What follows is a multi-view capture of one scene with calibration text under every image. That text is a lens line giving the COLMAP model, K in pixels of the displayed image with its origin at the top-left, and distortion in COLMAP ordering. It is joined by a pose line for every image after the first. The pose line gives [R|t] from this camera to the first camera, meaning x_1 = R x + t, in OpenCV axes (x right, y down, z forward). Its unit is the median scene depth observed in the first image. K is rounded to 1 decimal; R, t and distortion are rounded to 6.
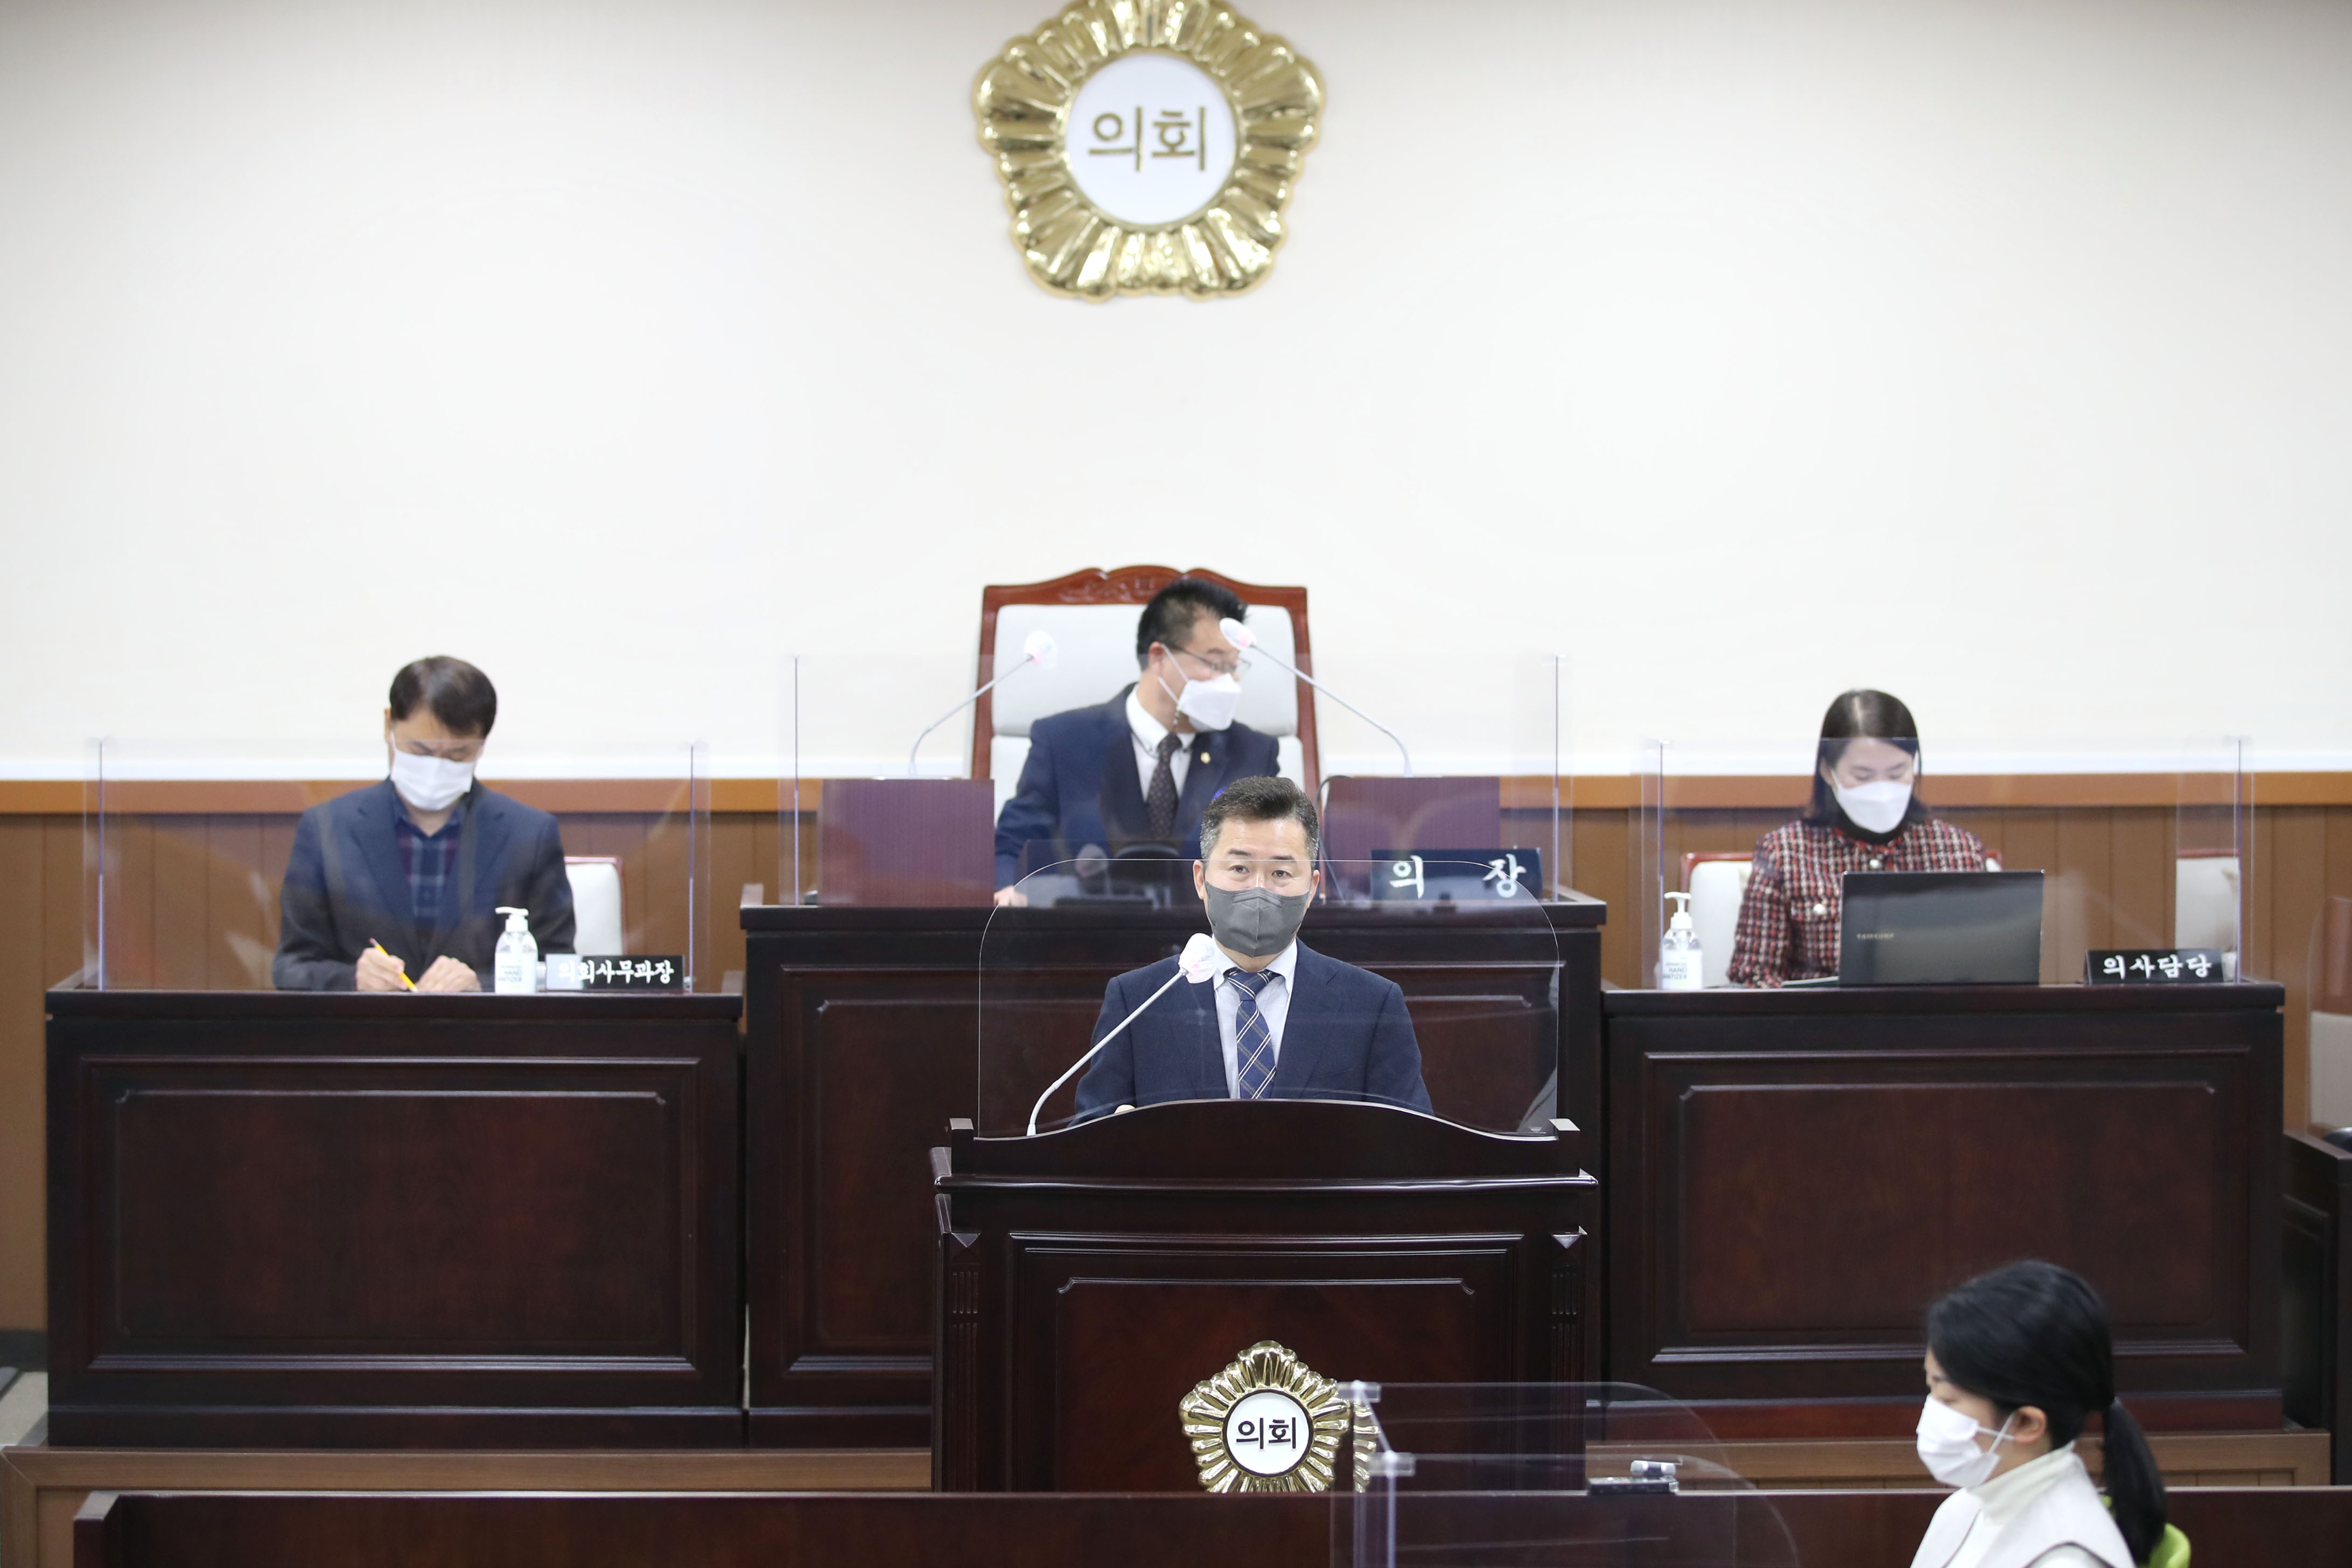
lens RADIAL K [[6370.8, 0, 1124.8], [0, 6370.8, 915.2], [0, 0, 1]] dist [-0.038886, 0.000000]
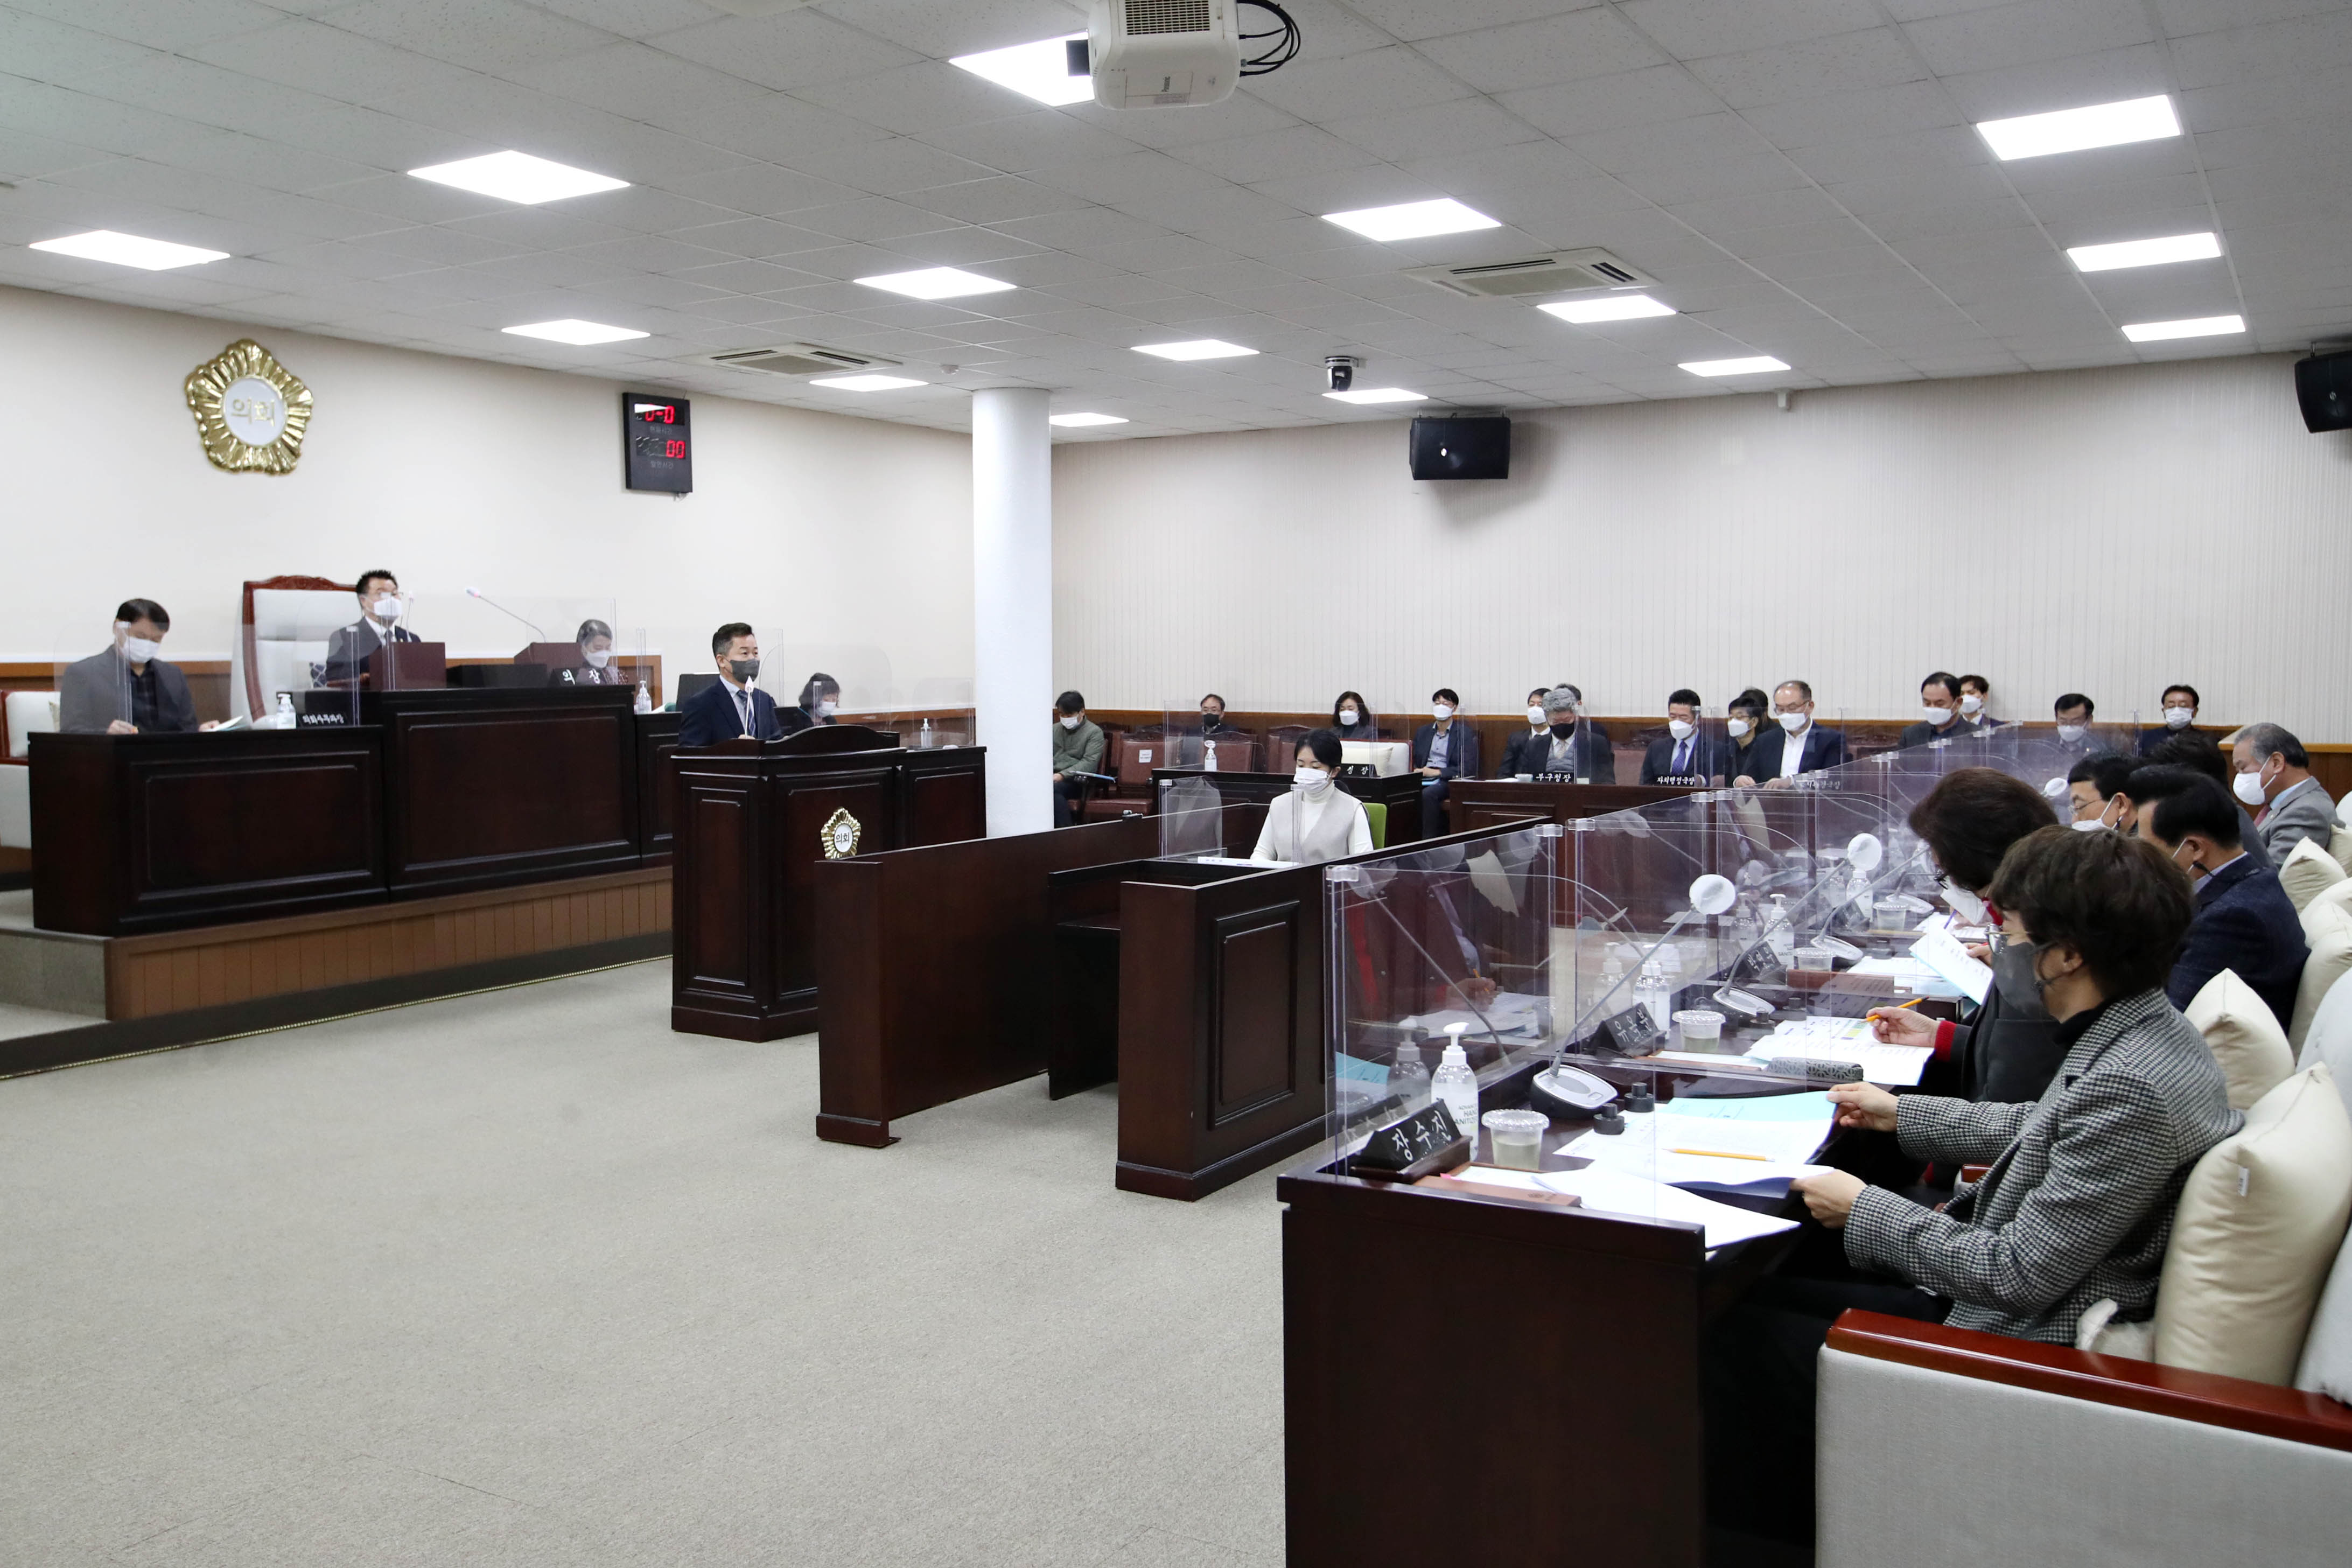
lens RADIAL K [[1975.3, 0, 1162.1], [0, 1975.3, 788.2], [0, 0, 1]] dist [-0.006191, 0.018762]
pose [[0.562772, -0.062443, 0.824250, -0.529918], [0.061407, 0.997546, 0.033645, 0.029709], [-0.824328, 0.031680, 0.565225, 0.291822]]
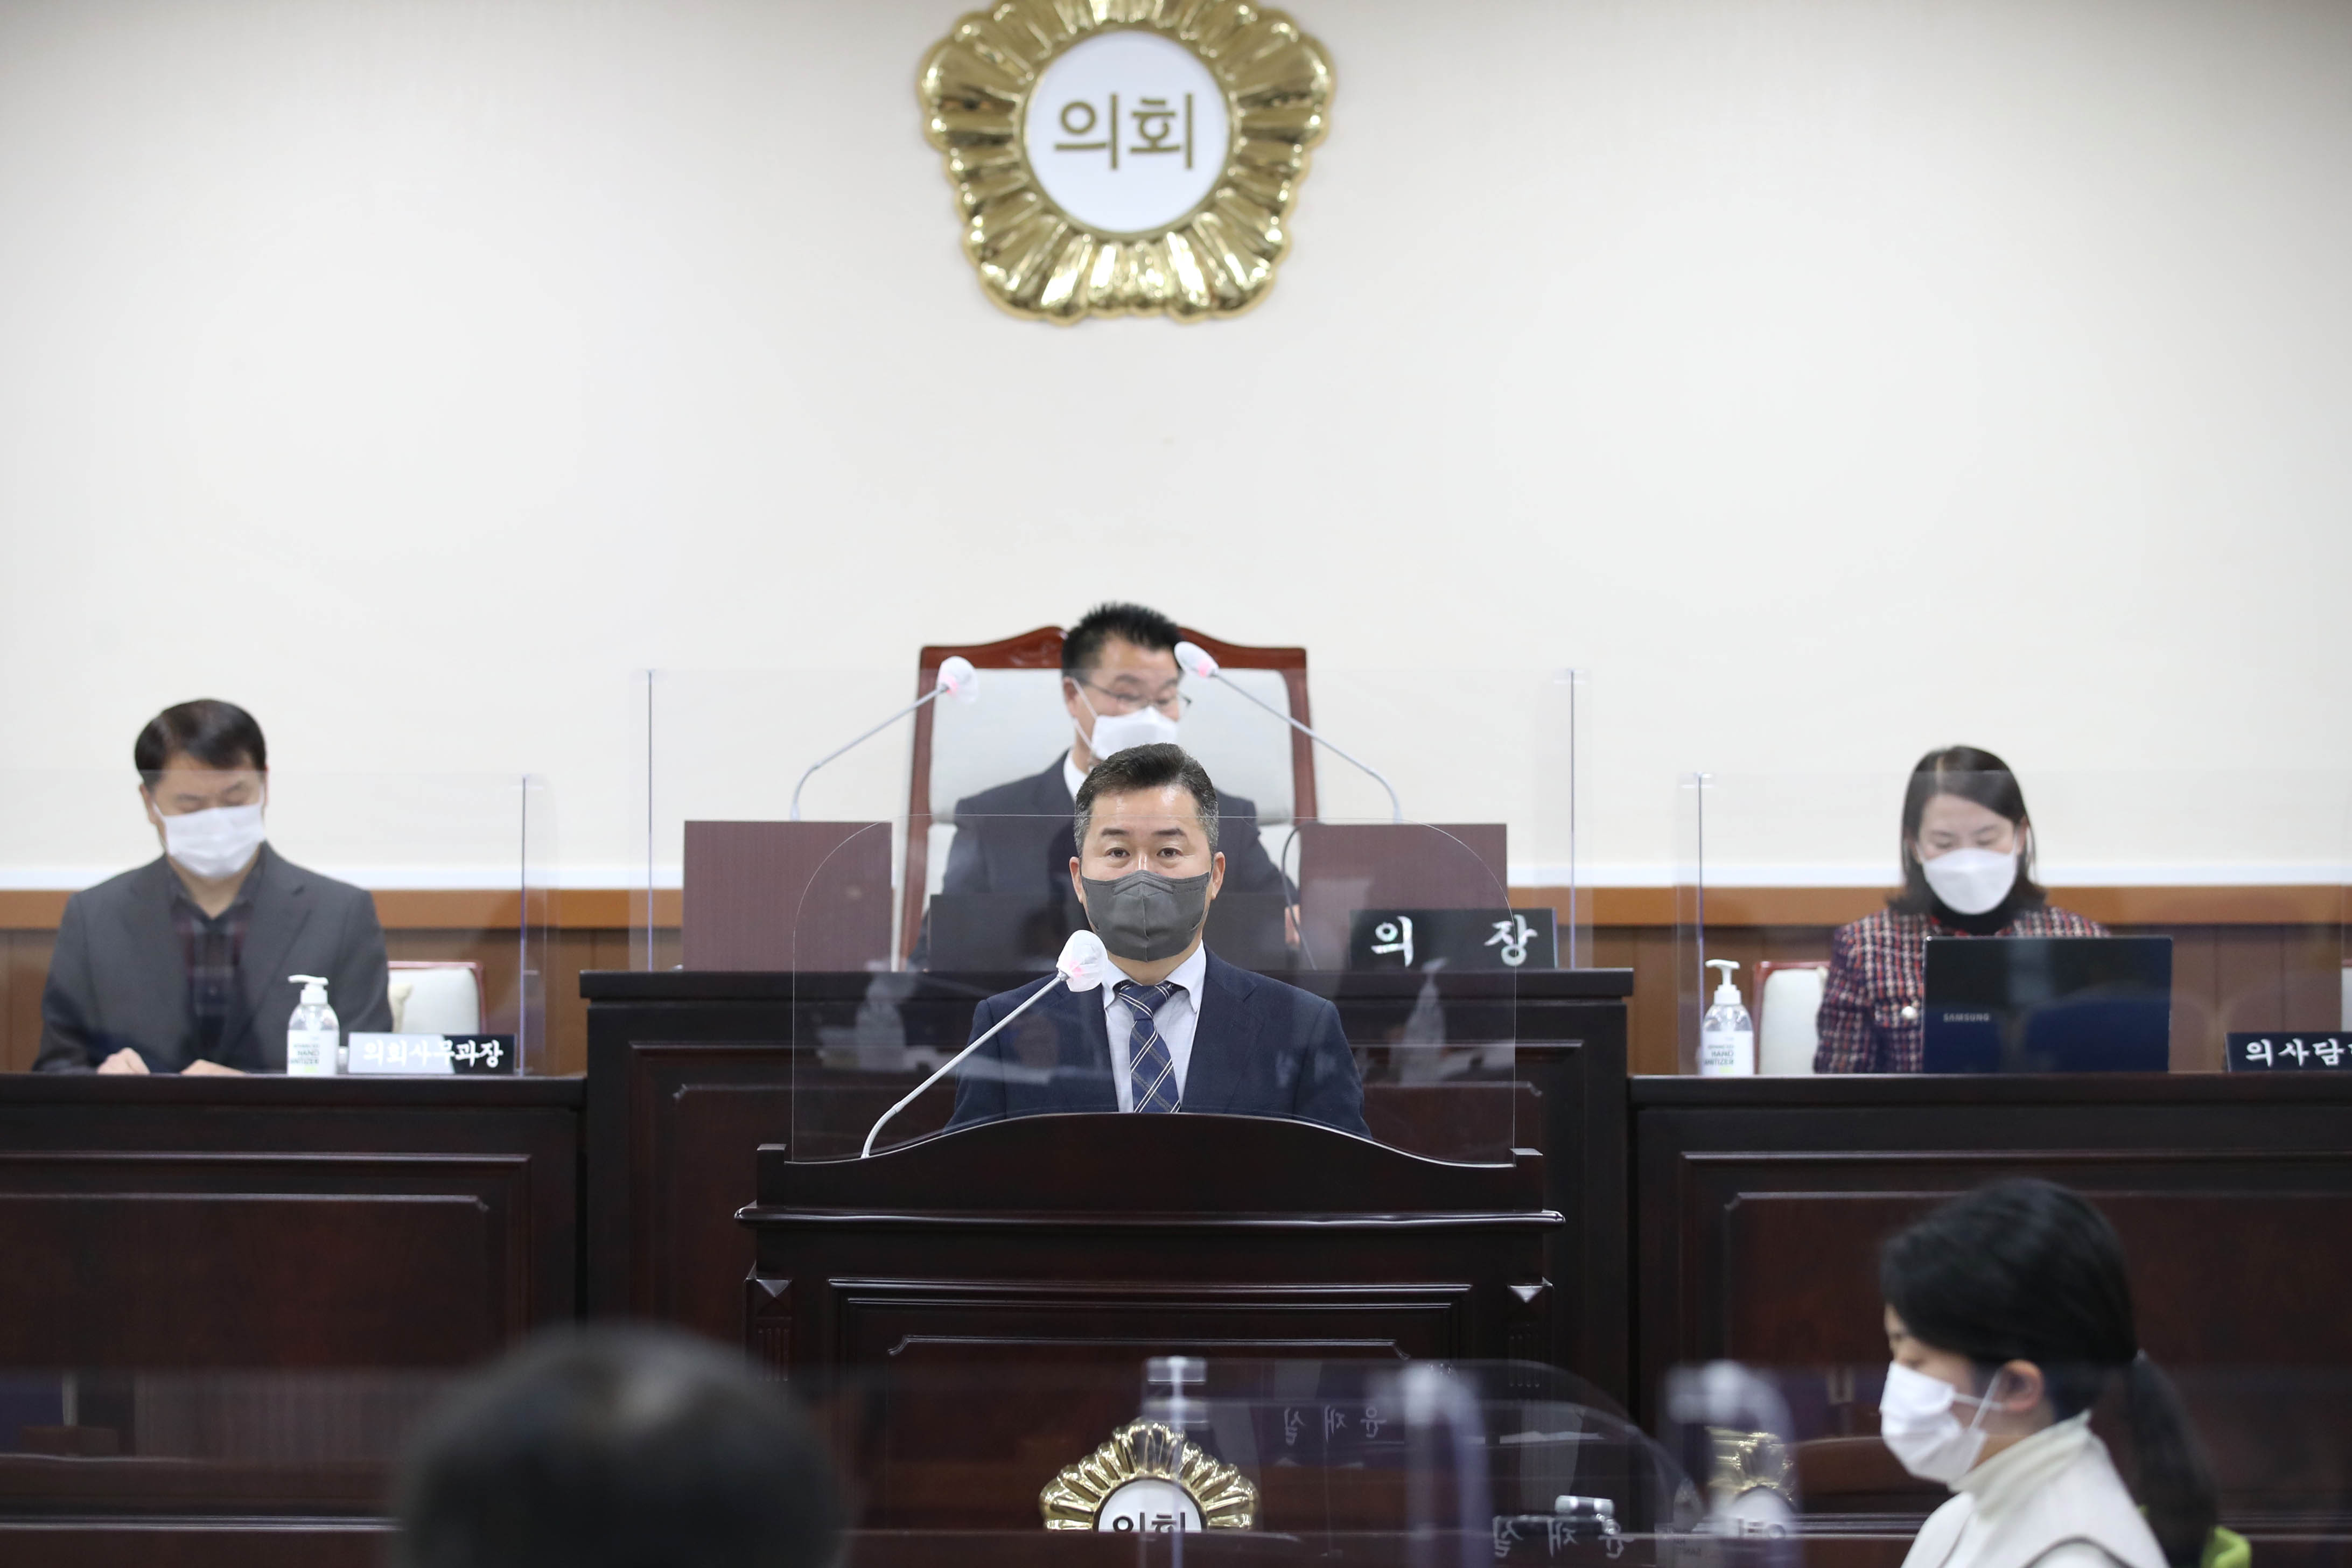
lens RADIAL K [[6970.7, 0, 1073.3], [0, 6970.7, 799.2], [0, 0, 1]] dist [0.005062, 0.000000]
pose [[0.999210, -0.000975, -0.039727, 0.038861], [-0.002393, 0.996407, -0.084659, 0.052070], [0.039667, 0.084688, 0.995618, 0.098985]]
